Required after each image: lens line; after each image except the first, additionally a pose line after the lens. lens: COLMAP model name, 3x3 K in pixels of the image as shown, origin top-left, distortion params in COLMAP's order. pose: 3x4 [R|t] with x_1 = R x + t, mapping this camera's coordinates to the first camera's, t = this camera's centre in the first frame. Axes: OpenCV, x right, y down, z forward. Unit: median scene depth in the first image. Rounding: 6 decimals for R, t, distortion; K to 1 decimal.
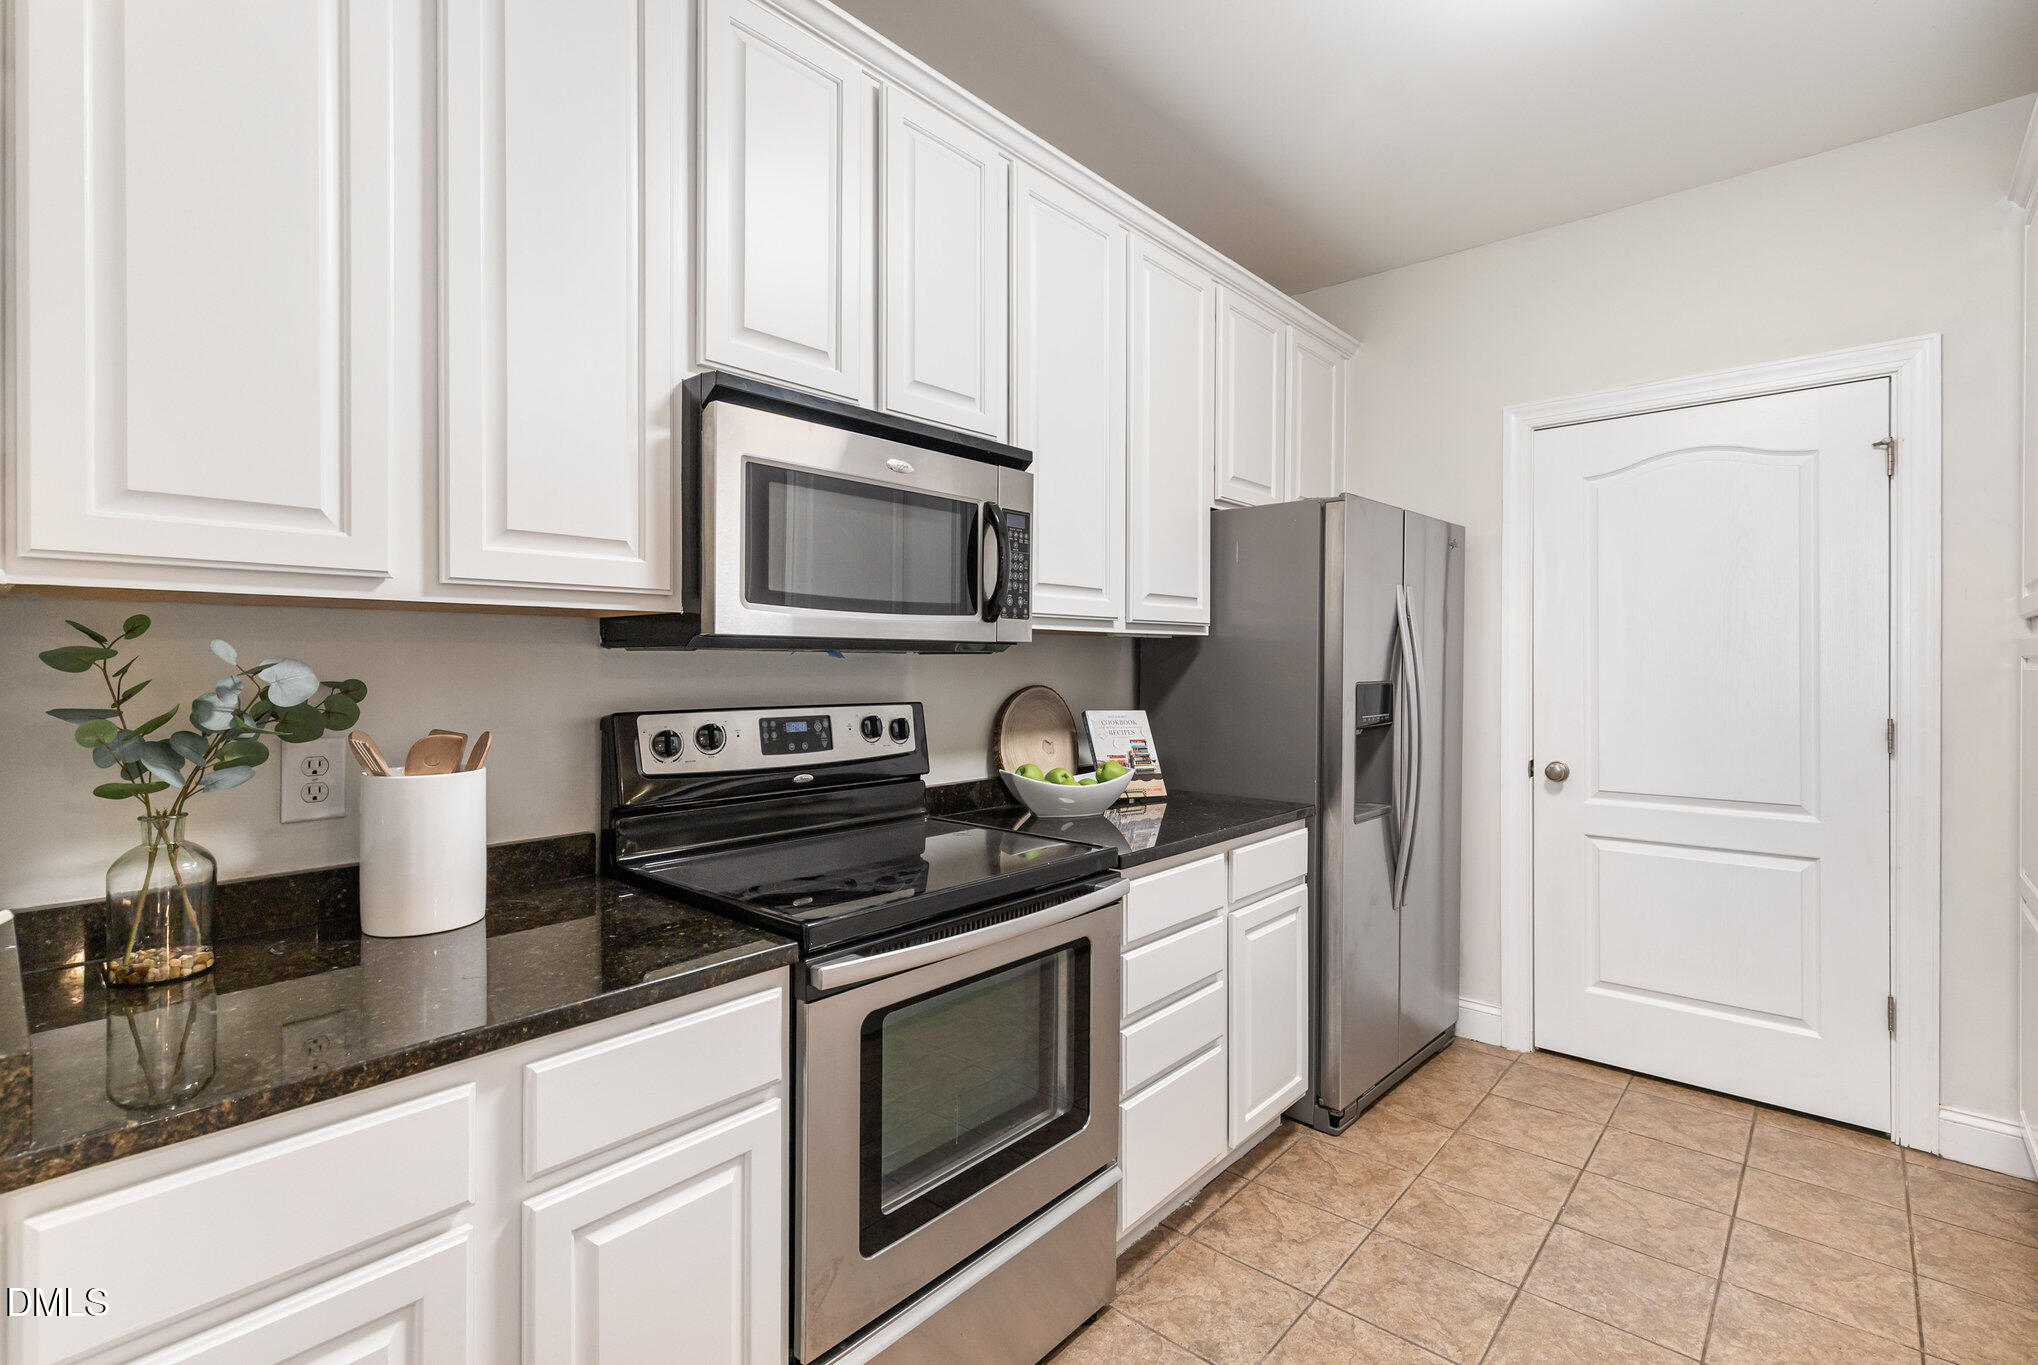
lens RADIAL K [[953.3, 0, 1016.8], [0, 953.3, 666.6], [0, 0, 1]] dist [0.012220, -0.001112]
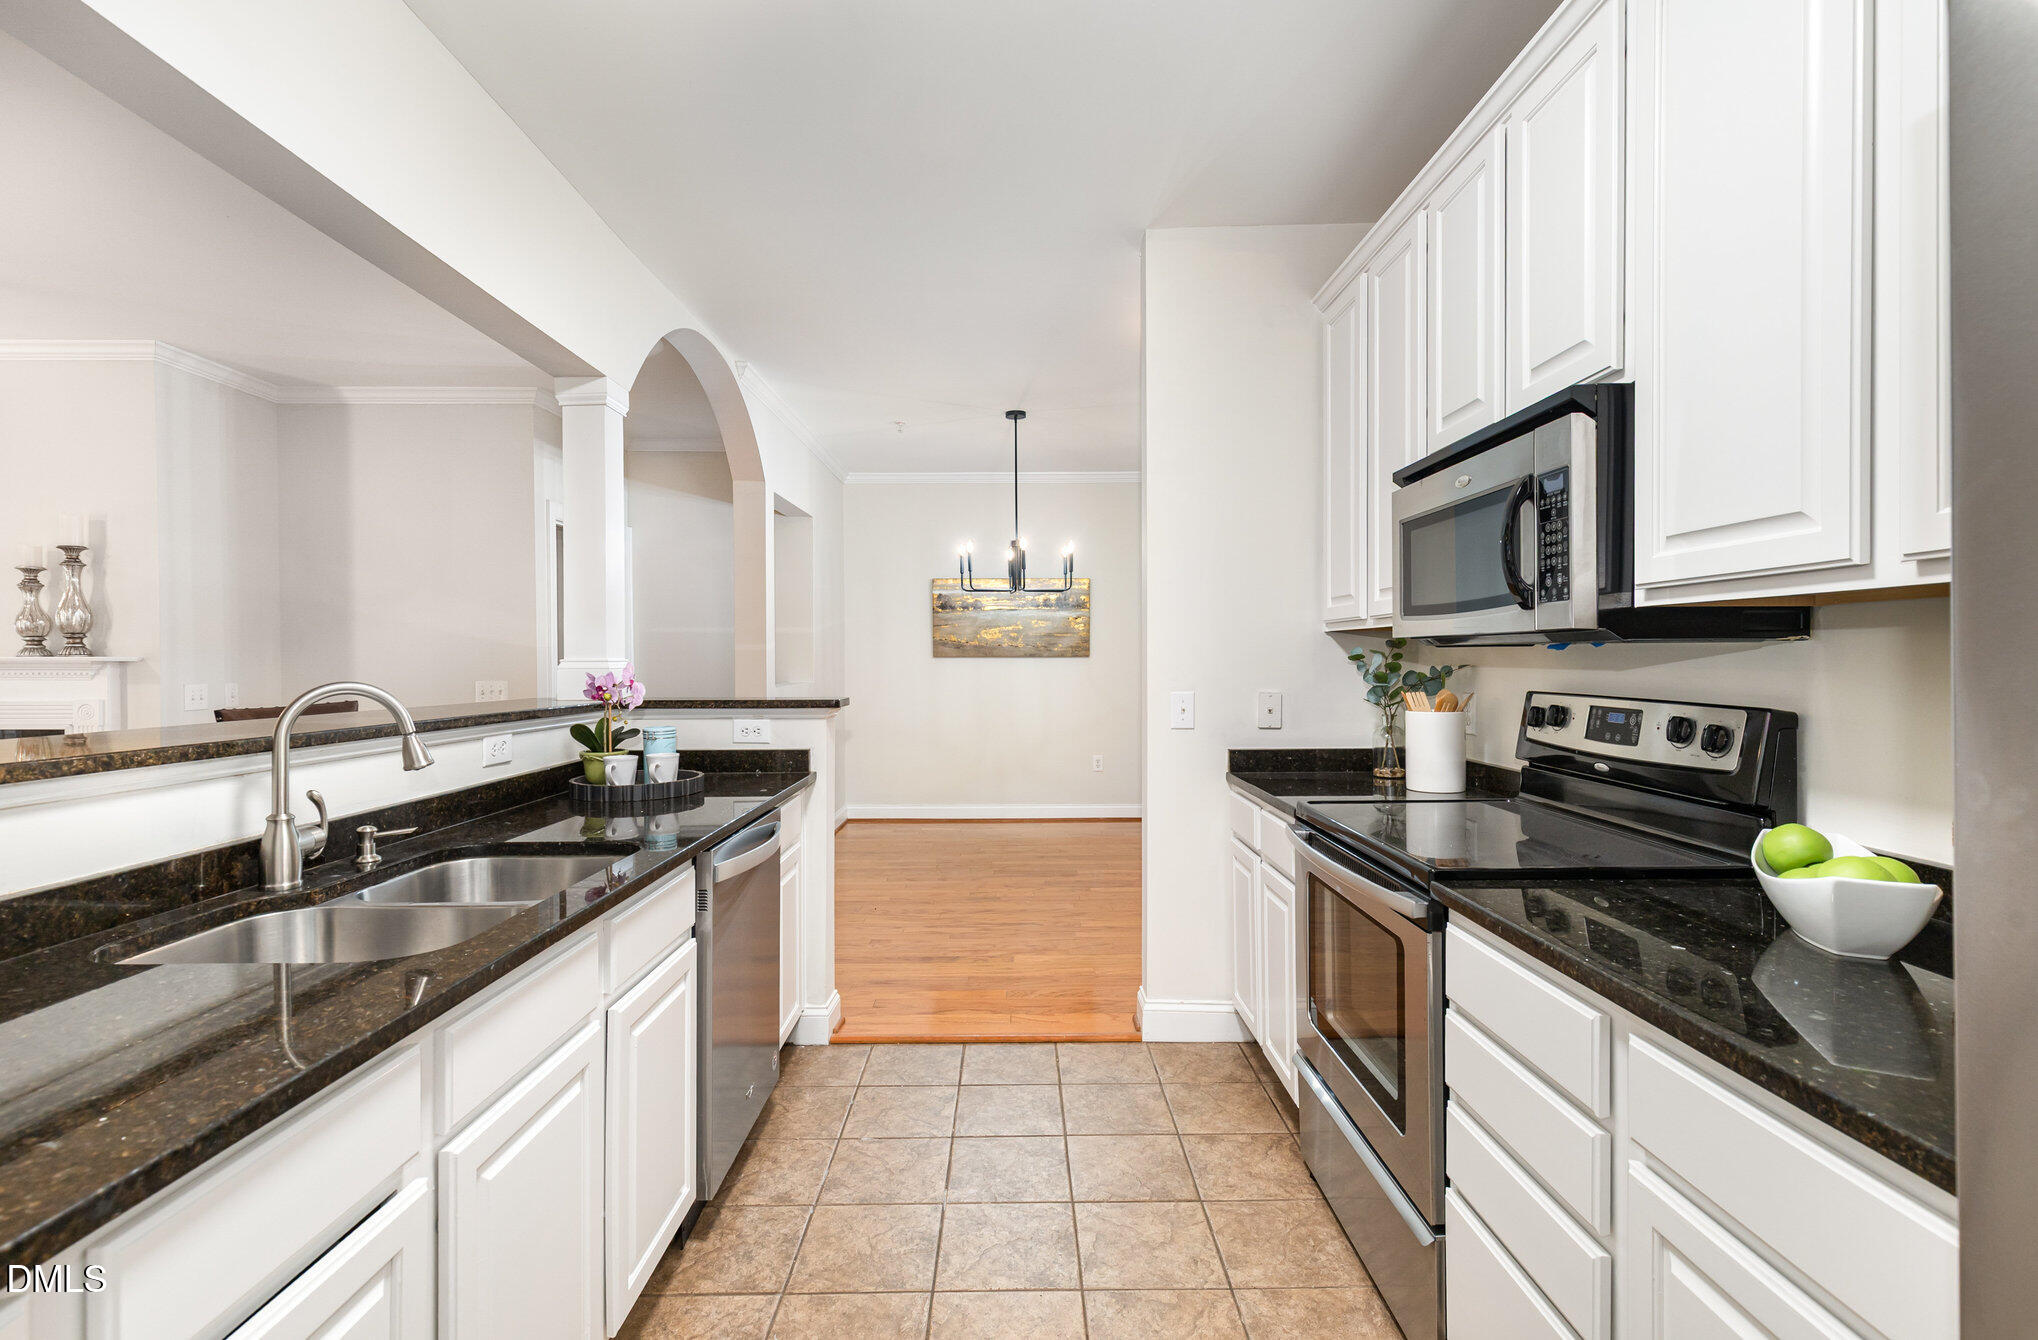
lens RADIAL K [[922.0, 0, 1014.2], [0, 922.0, 667.8], [0, 0, 1]] dist [0.001837, 0.000087]
pose [[-0.753645, 0.009648, -0.657211, 0.798020], [0.001162, 0.999910, 0.013347, -0.003419], [0.657281, 0.009295, -0.753589, 1.175966]]
